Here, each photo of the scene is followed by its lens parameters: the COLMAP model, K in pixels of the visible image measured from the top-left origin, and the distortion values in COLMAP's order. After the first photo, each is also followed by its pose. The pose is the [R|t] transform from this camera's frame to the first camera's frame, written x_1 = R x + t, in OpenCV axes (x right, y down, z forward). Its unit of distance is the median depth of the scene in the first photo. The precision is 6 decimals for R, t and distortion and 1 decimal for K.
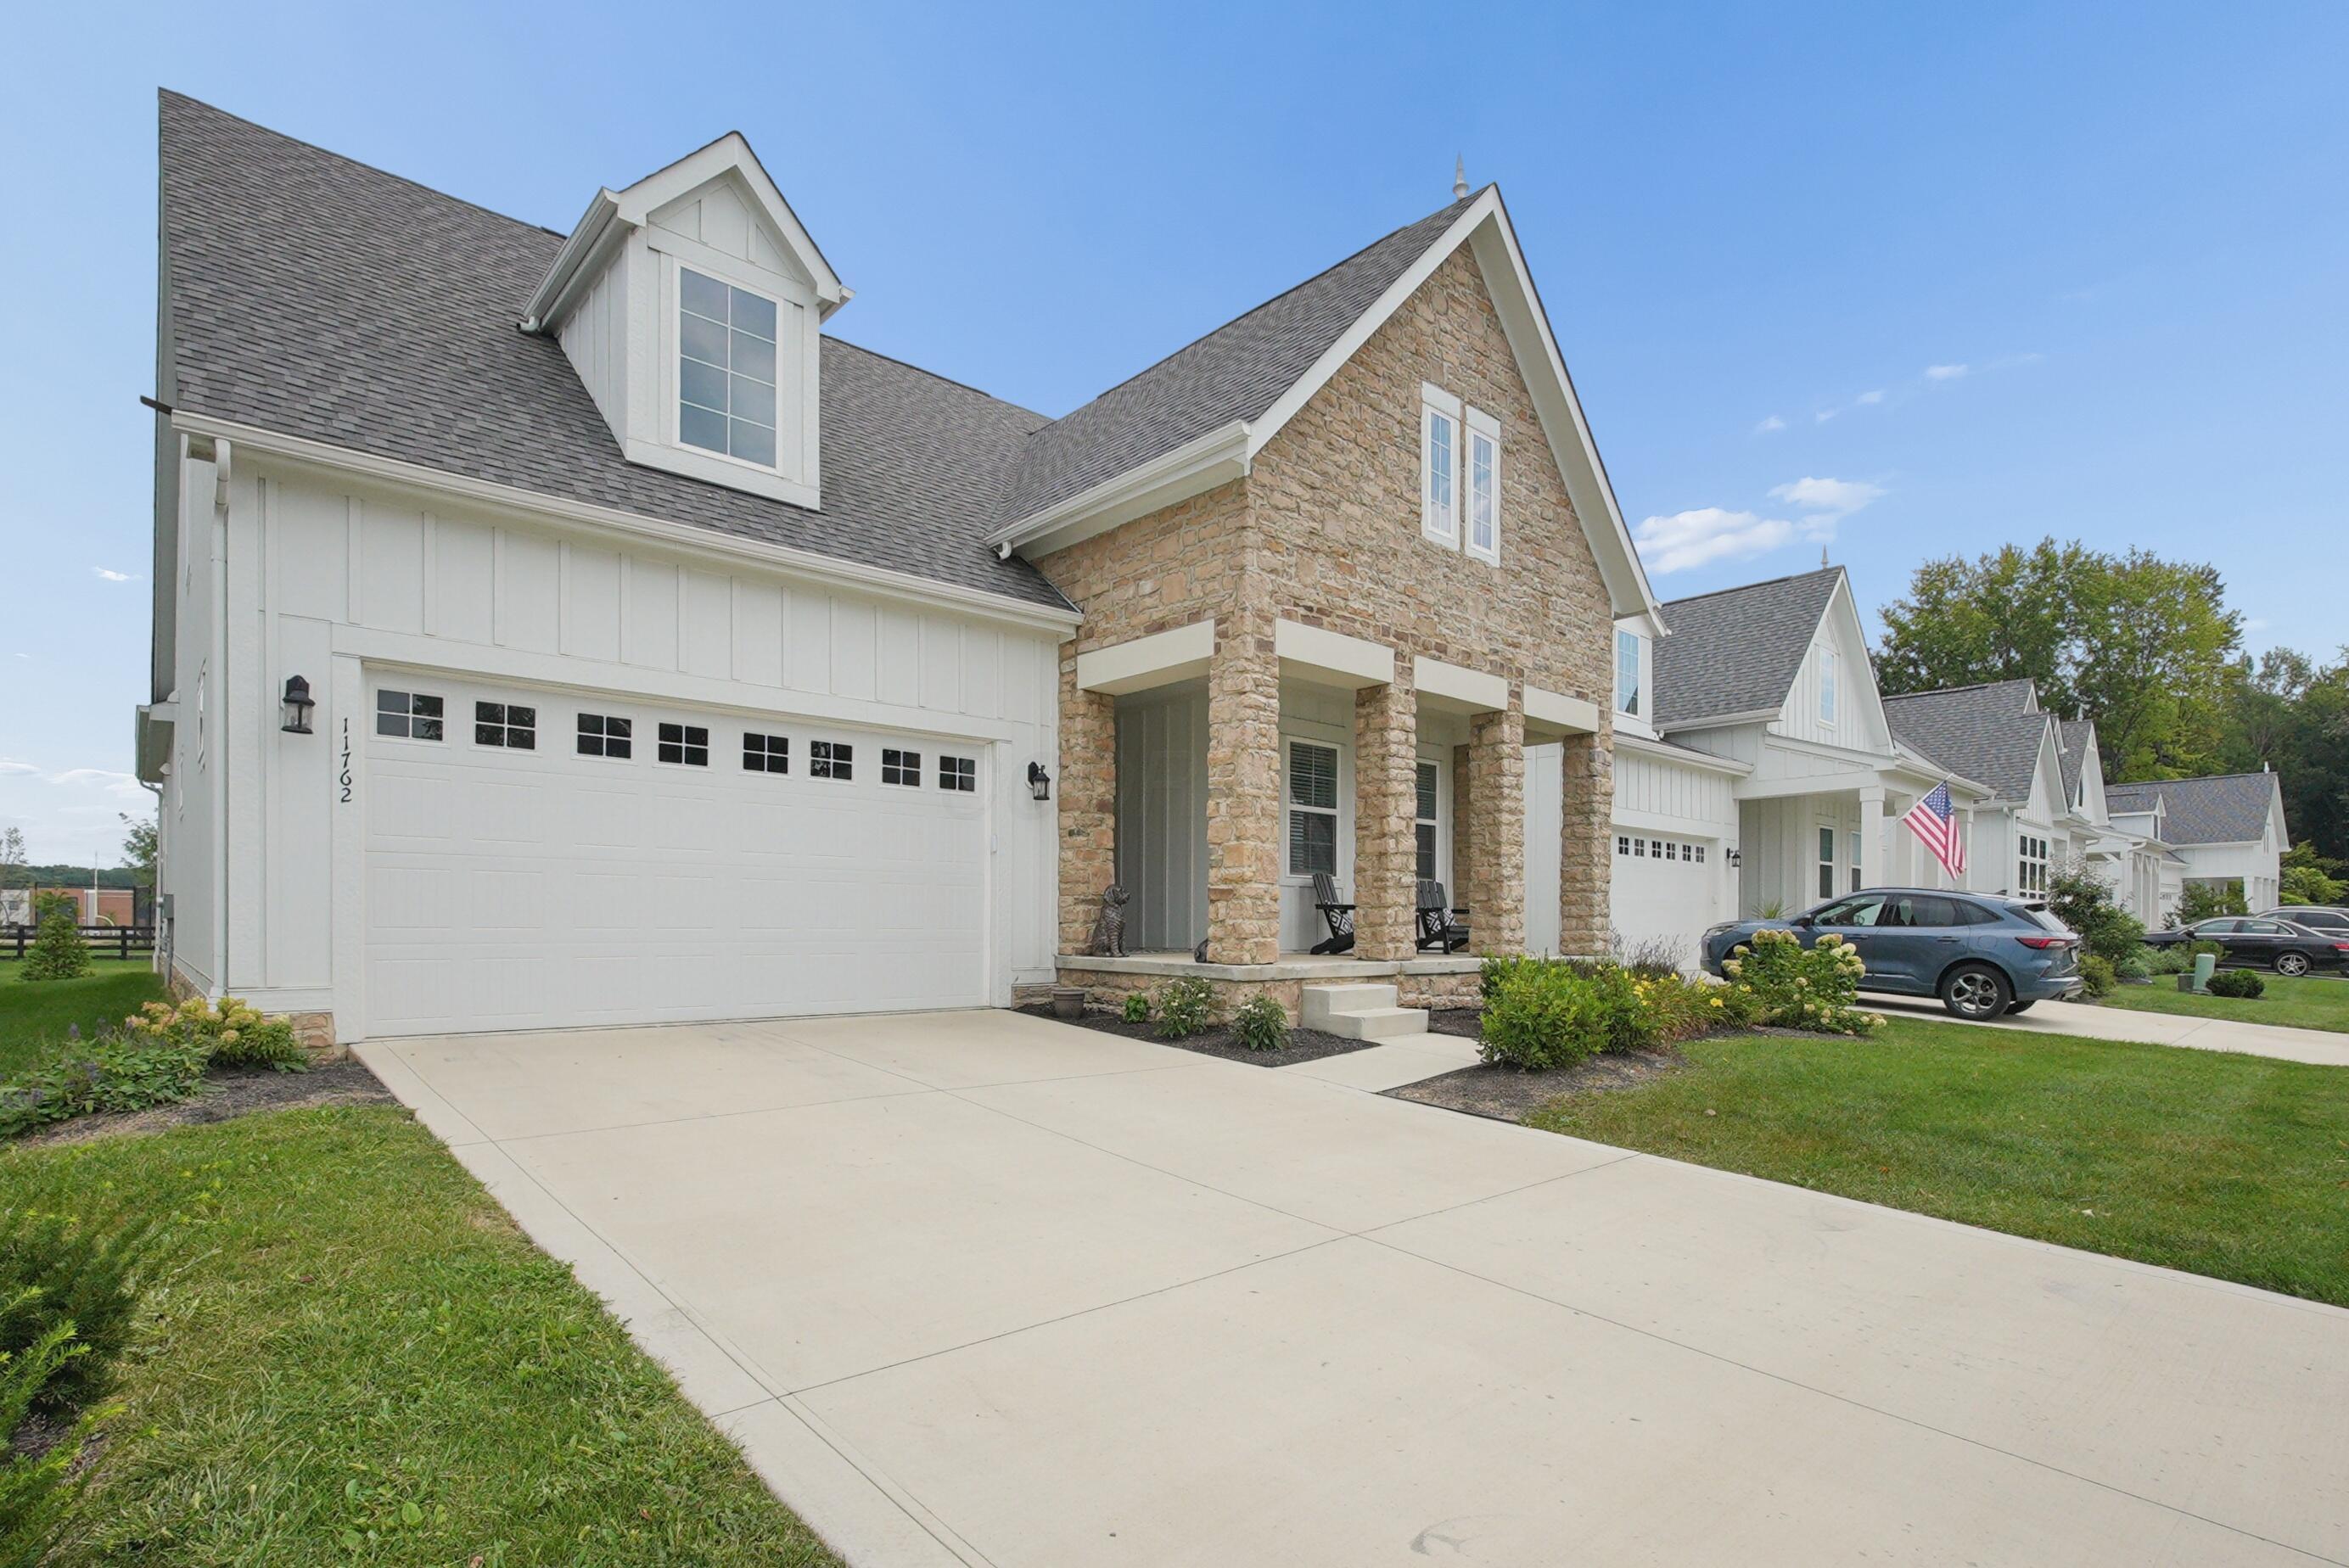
lens RADIAL K [[1073.4, 0, 1174.5], [0, 1073.4, 784.0], [0, 0, 1]] dist [0.000350, 0.000034]
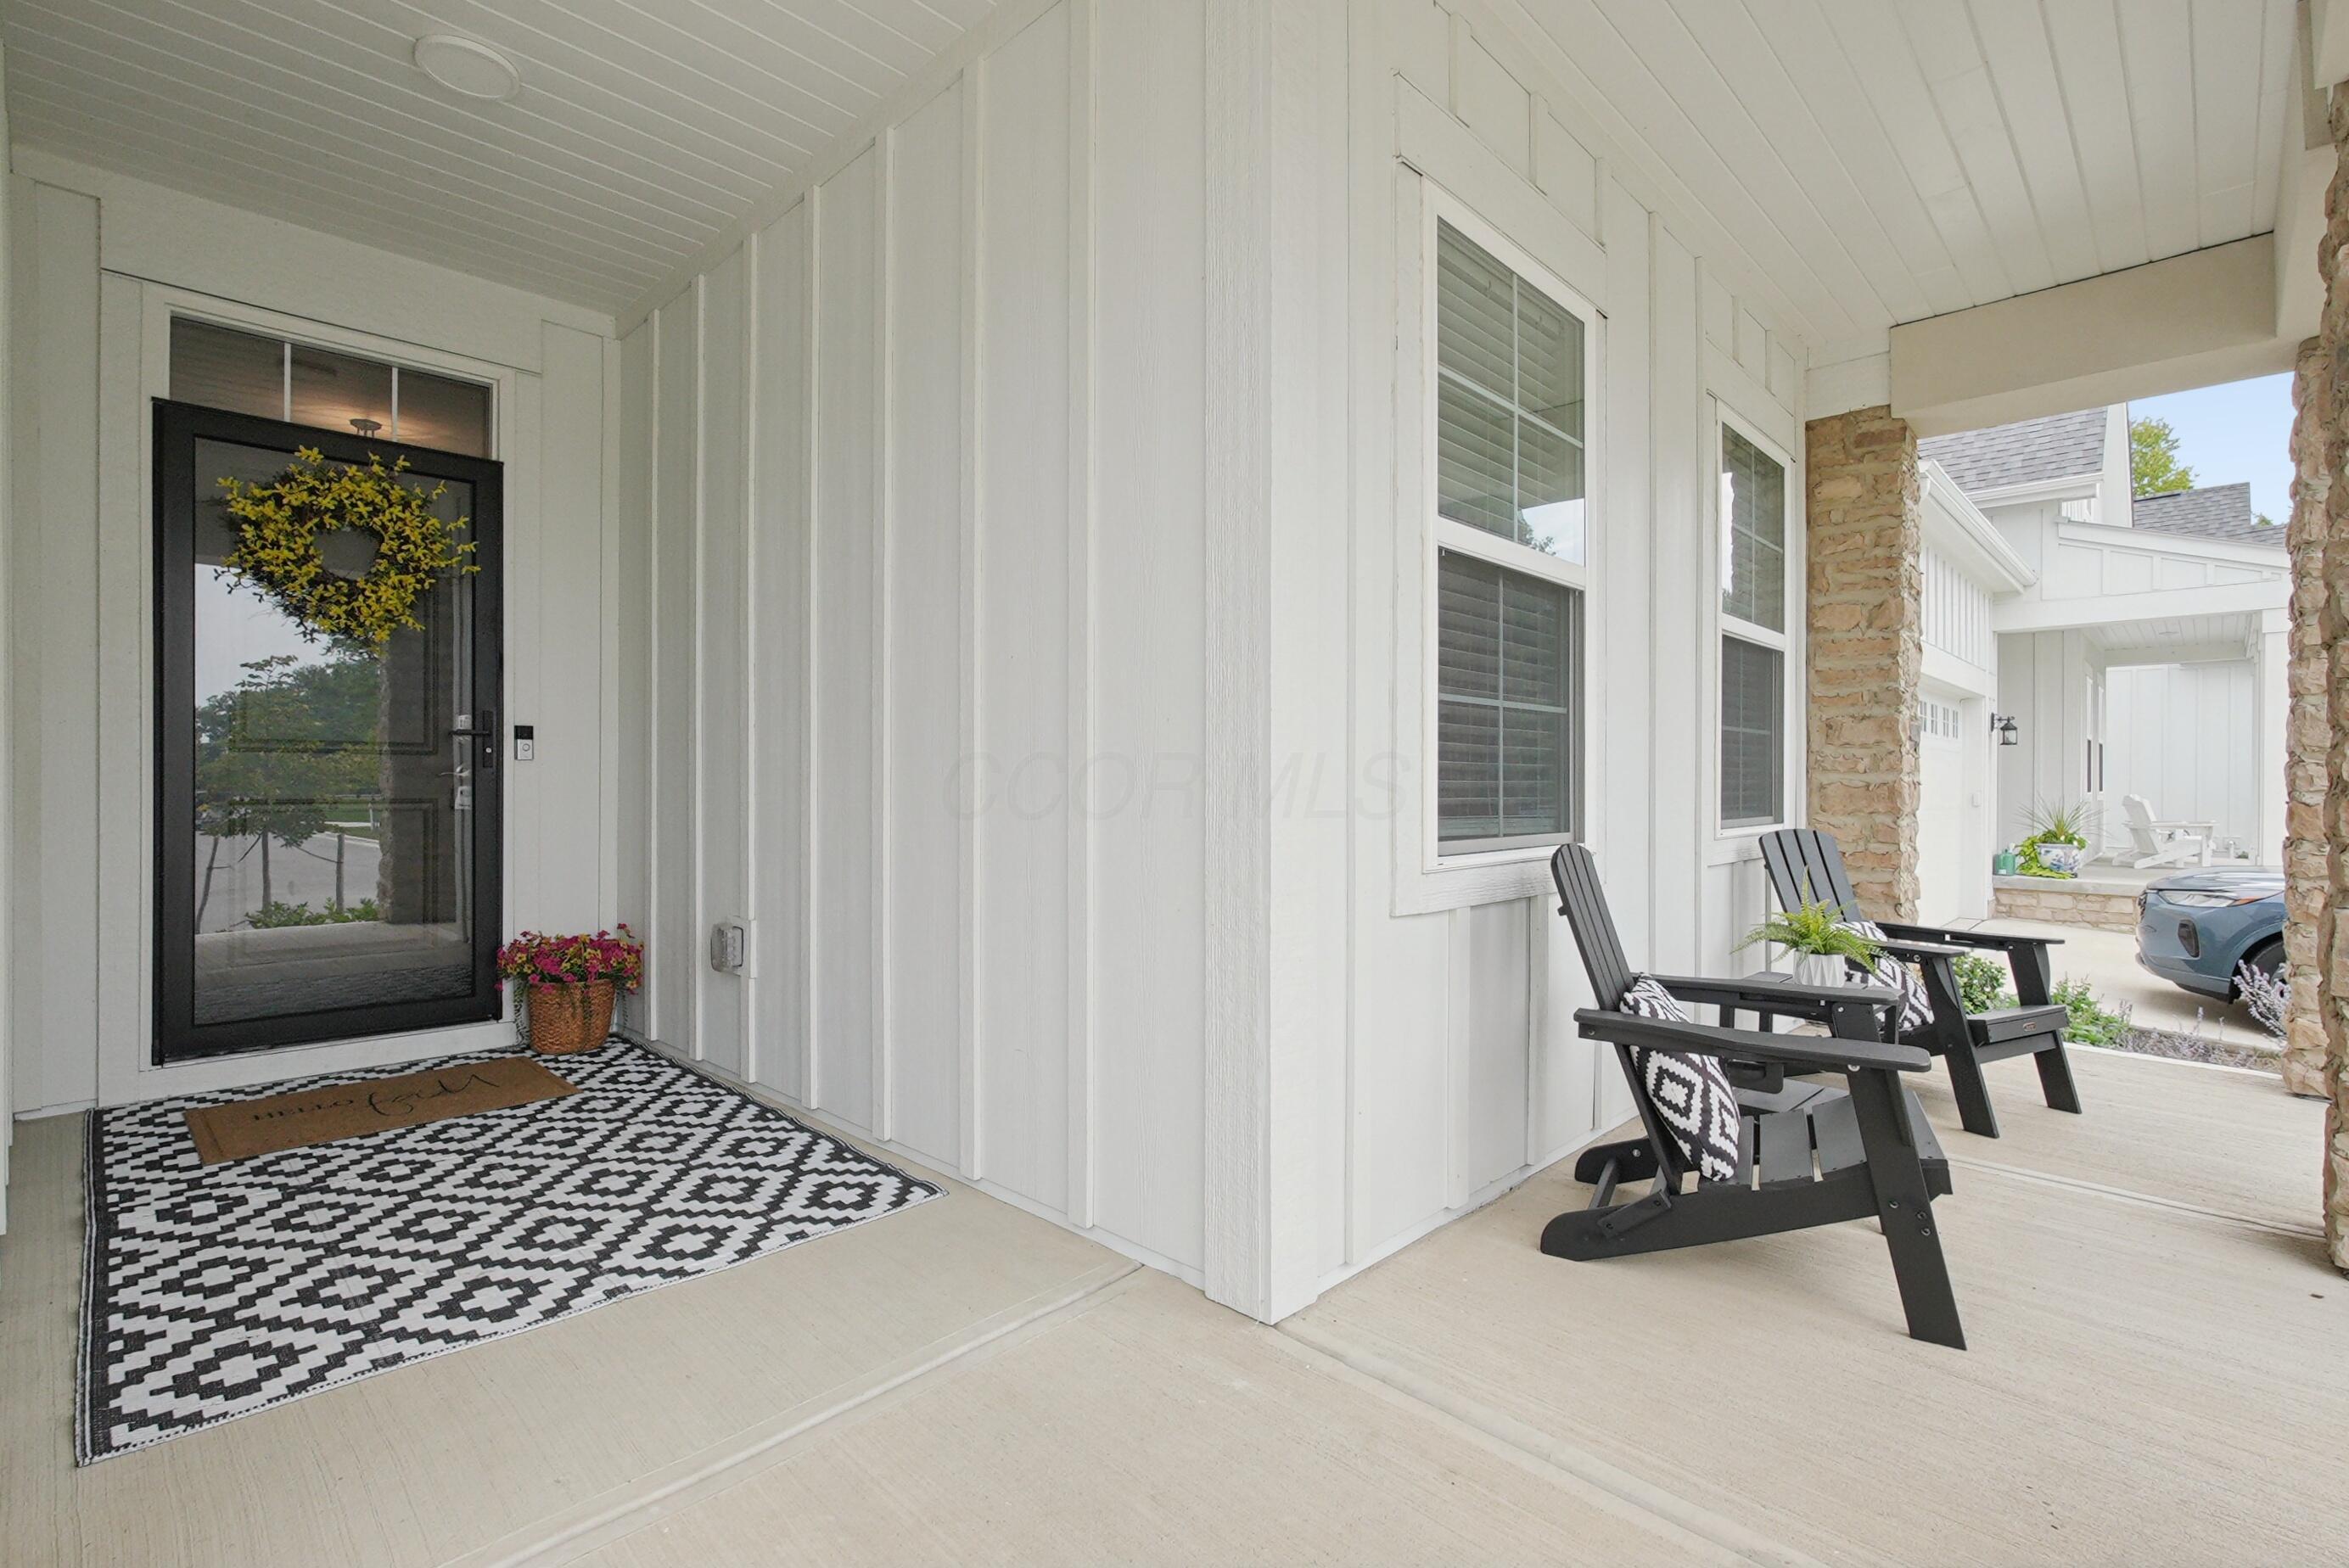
lens RADIAL K [[1073.4, 0, 1174.5], [0, 1073.4, 784.0], [0, 0, 1]] dist [0.000350, 0.000034]
pose [[0.997815, 0.000287, 0.066065, 0.035549], [-0.009104, 0.991048, 0.133198, 0.036391], [-0.065435, -0.133508, 0.988885, 0.669706]]
